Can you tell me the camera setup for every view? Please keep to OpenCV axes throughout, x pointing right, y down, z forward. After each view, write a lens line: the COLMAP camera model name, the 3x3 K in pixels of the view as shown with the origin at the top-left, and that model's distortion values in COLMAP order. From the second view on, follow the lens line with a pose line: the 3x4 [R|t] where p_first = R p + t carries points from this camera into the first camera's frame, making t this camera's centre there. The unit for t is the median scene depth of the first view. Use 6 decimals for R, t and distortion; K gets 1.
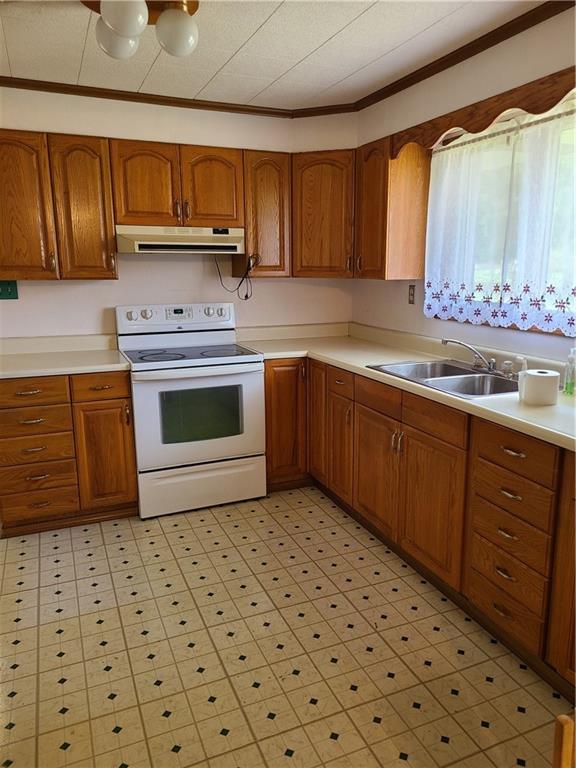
lens RADIAL K [[576.6, 0, 304.6], [0, 576.6, 380.6], [0, 0, 1]] dist [0.061987, -0.038018]
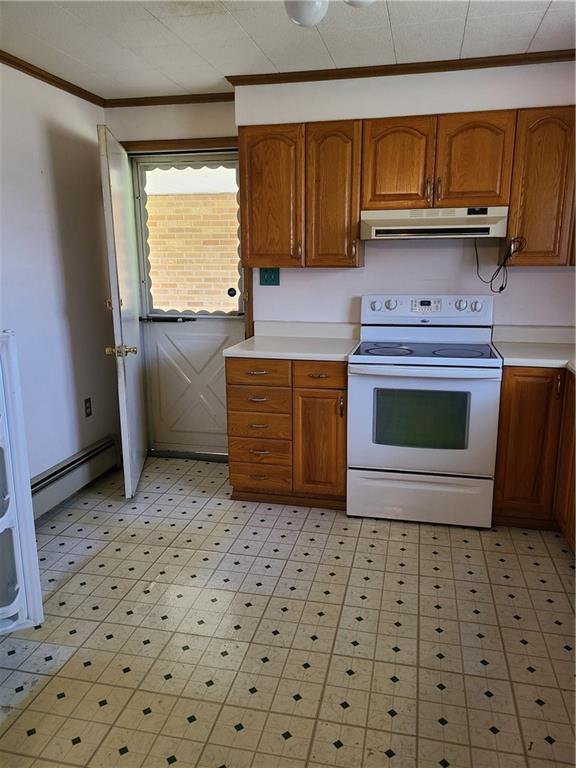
lens RADIAL K [[576.6, 0, 289.6], [0, 576.6, 384.6], [0, 0, 1]] dist [0.061987, -0.038018]
pose [[0.804189, 0.128500, -0.580317, 0.177234], [-0.115462, 0.991525, 0.059550, -0.025036], [0.583051, 0.019115, 0.812210, 0.156678]]
